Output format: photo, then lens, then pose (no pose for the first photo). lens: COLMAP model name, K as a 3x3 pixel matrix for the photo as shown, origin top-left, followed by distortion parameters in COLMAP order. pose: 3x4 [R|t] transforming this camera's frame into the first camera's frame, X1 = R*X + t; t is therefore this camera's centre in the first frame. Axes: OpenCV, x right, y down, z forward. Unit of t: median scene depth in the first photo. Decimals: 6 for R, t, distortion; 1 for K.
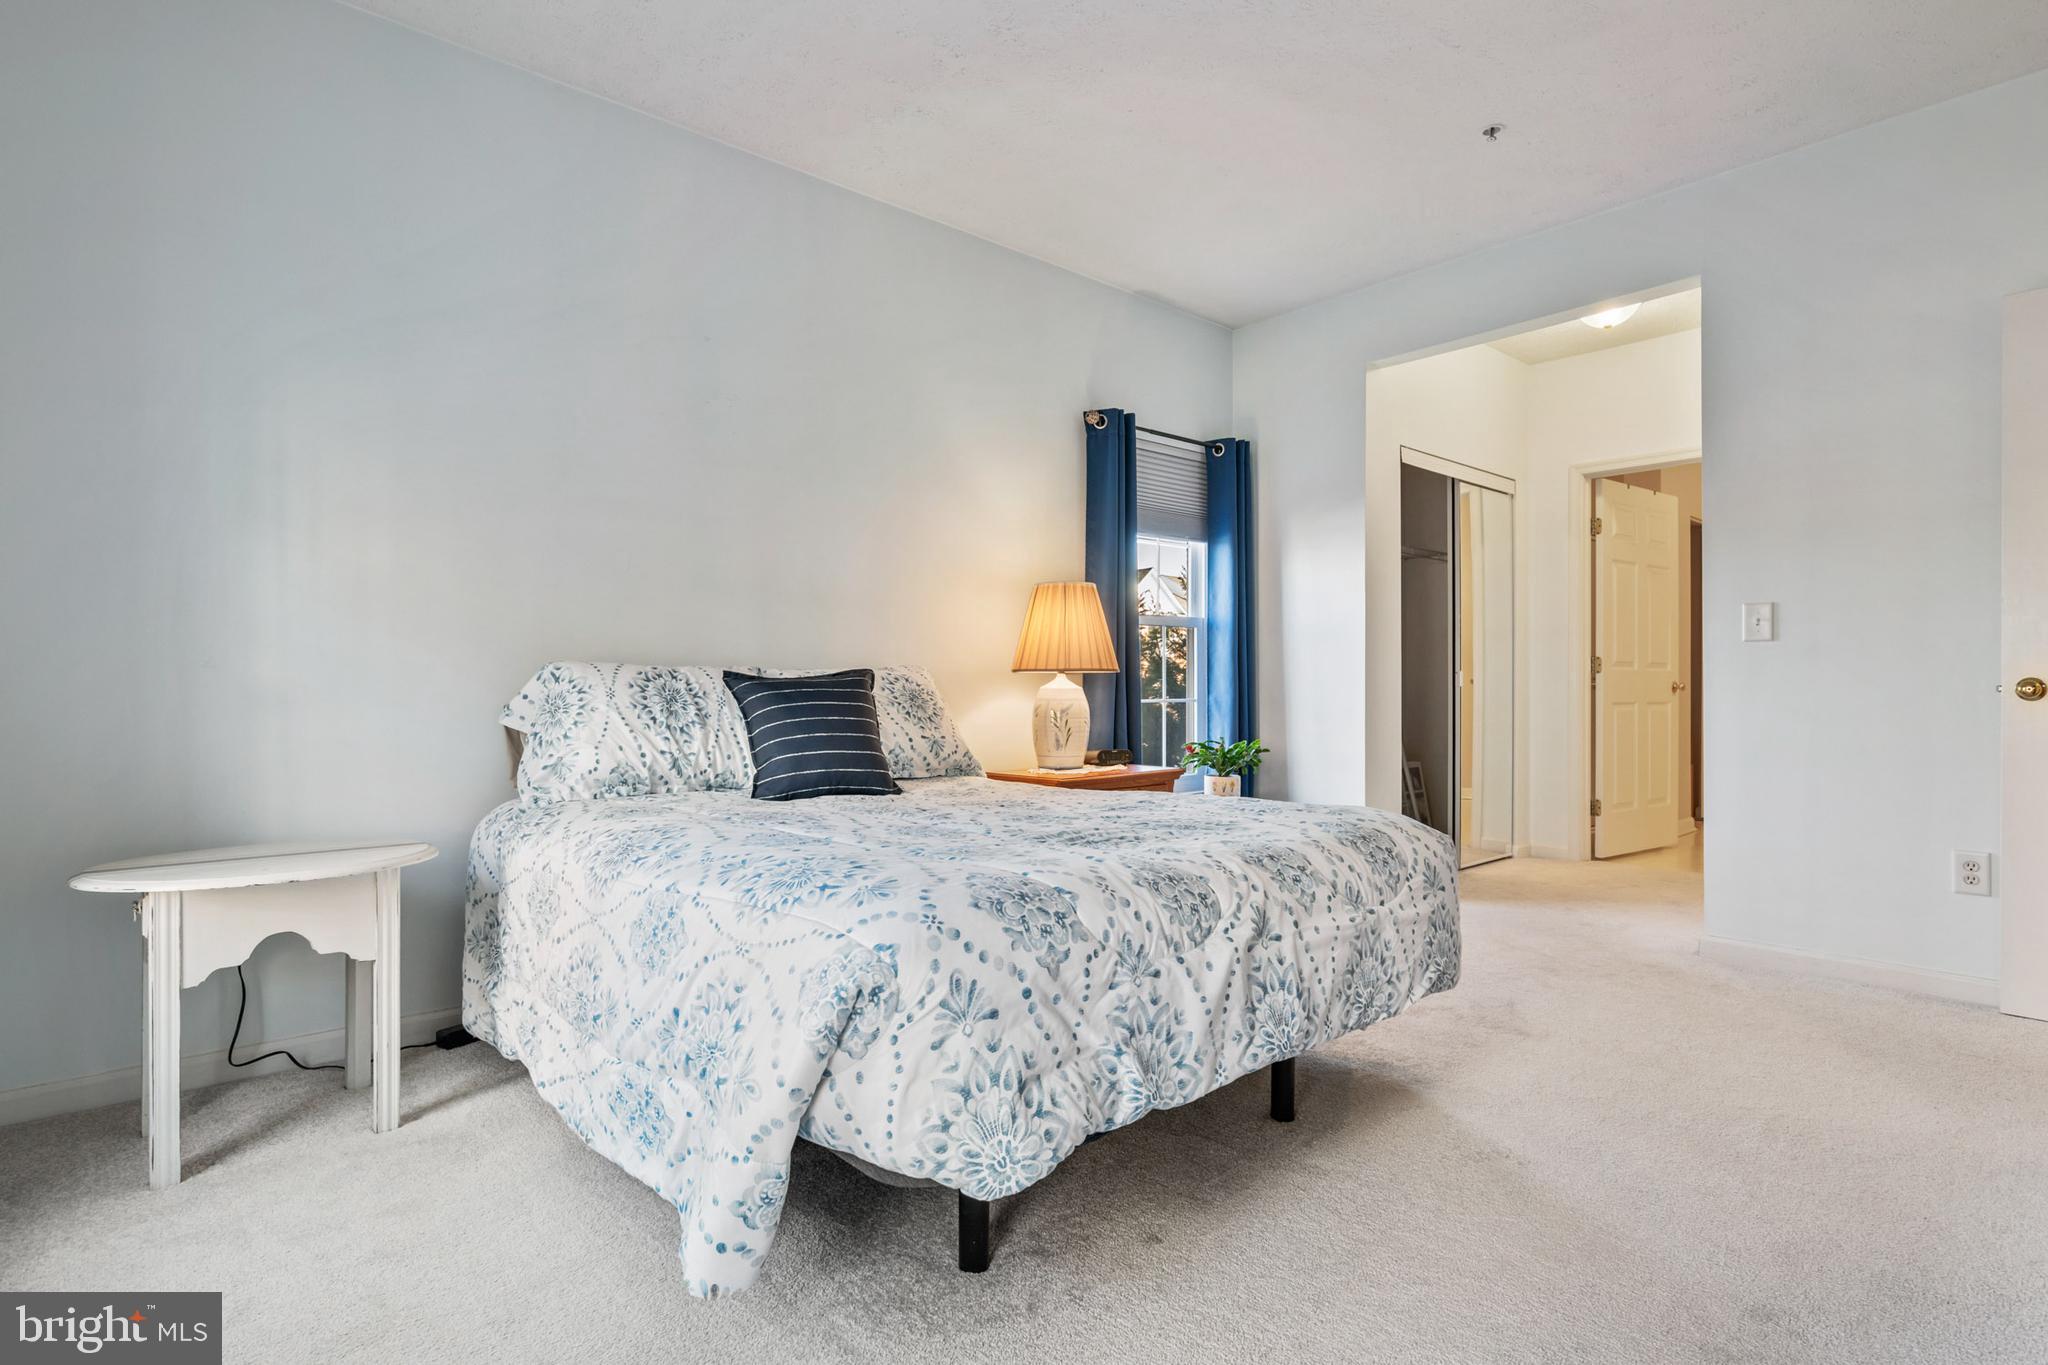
lens RADIAL K [[1028.1, 0, 1020.5], [0, 1028.1, 695.2], [0, 0, 1]] dist [0.000404, -0.000068]
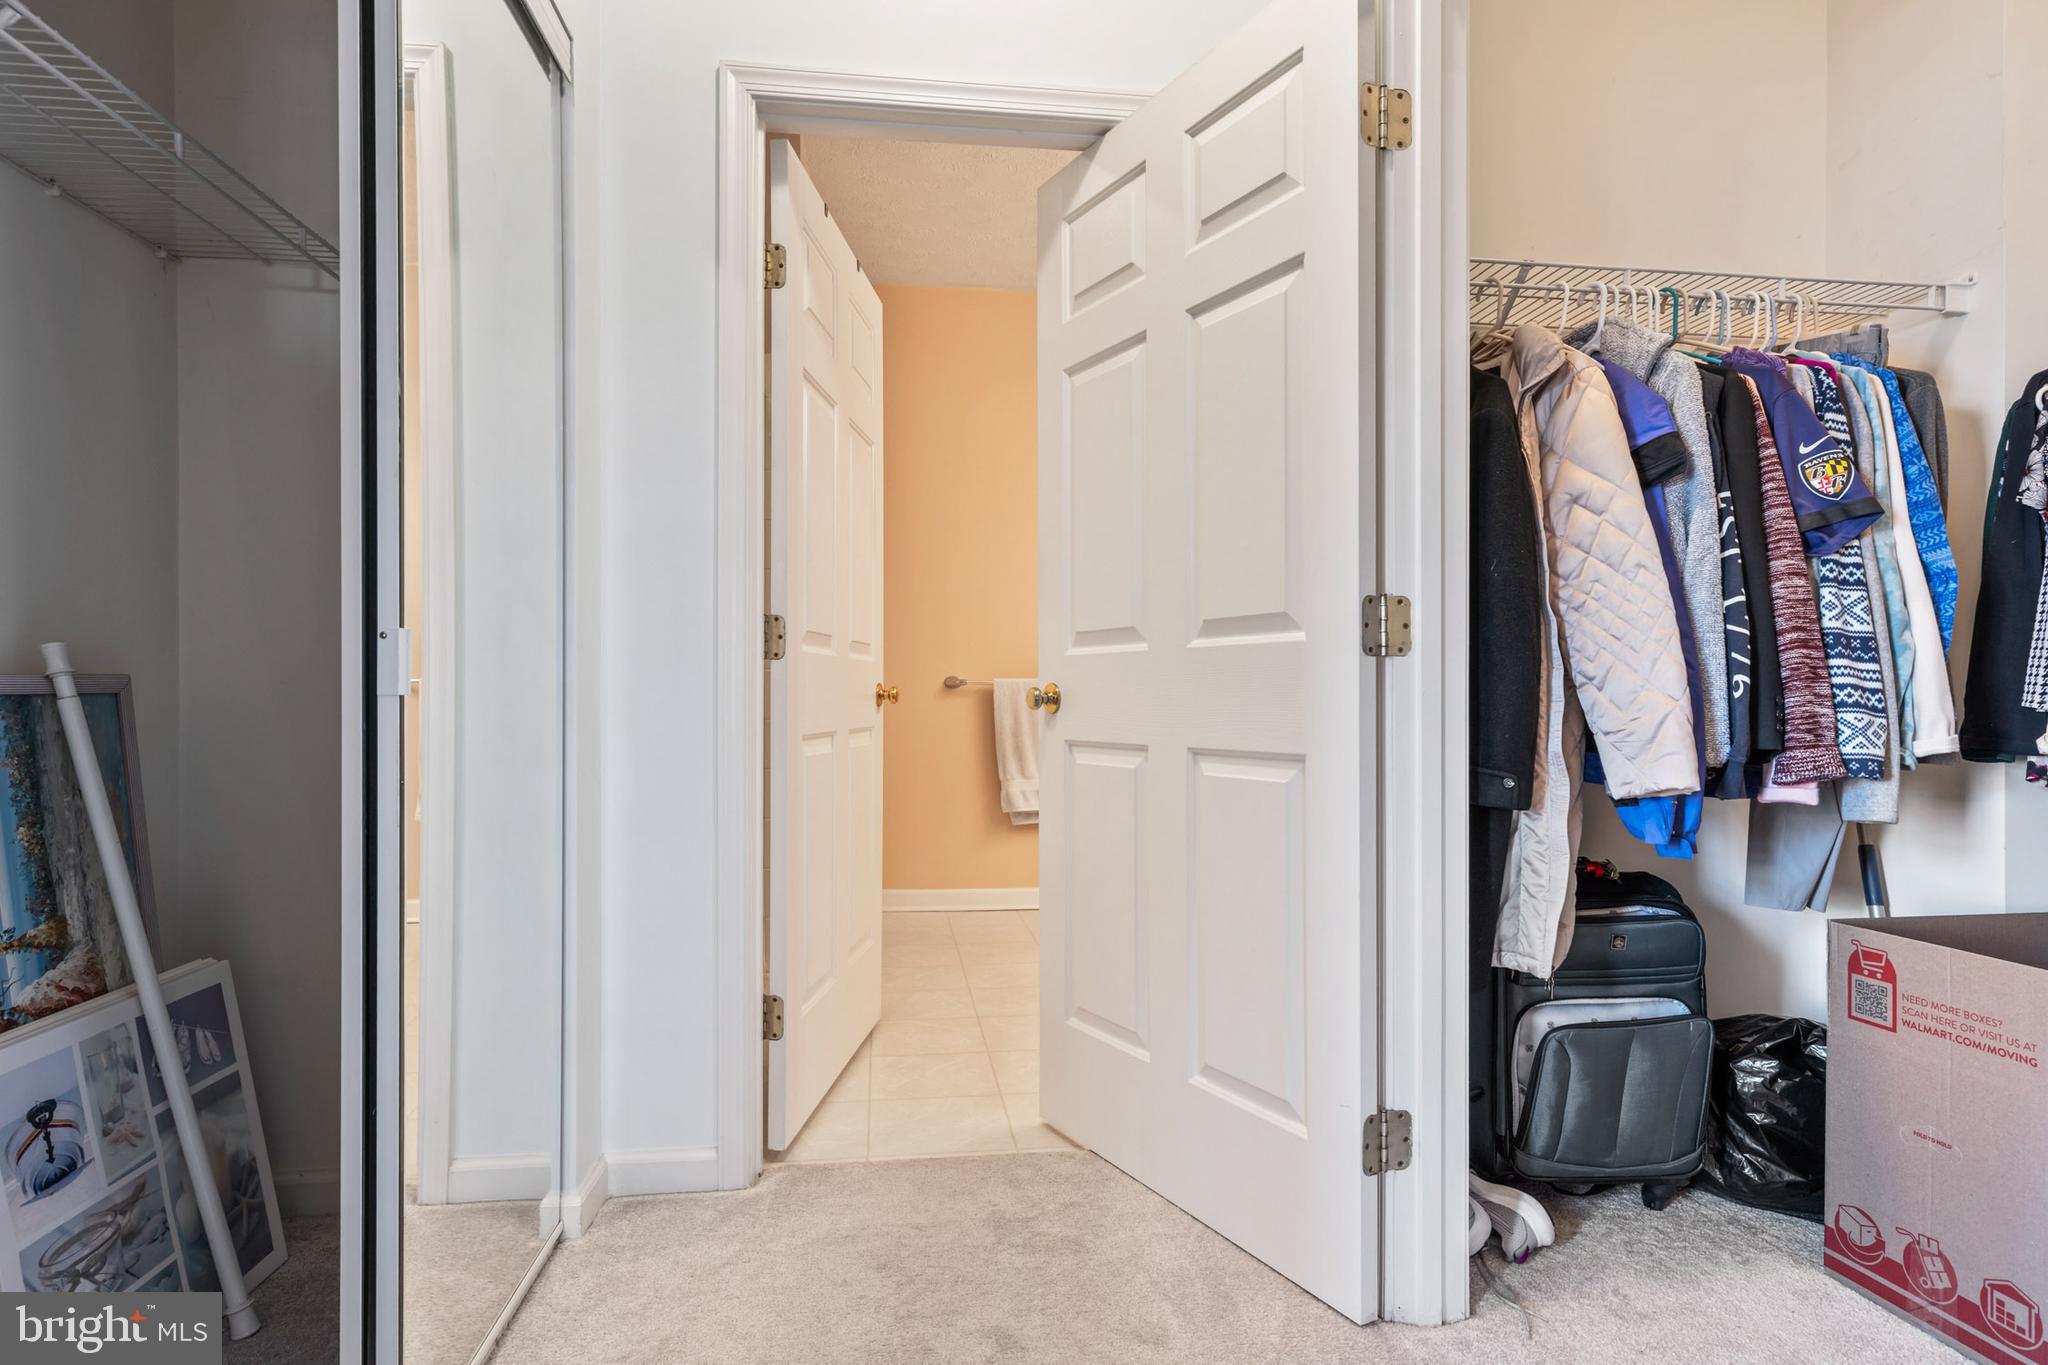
lens RADIAL K [[1061.6, 0, 1024.0], [0, 1061.6, 682.5], [0, 0, 1]] dist [-0.001014, -0.000347]
pose [[0.665293, 0.010289, 0.746511, 0.321452], [0.002789, 0.999864, -0.016266, -0.005078], [-0.746577, 0.012903, 0.665174, 0.654689]]
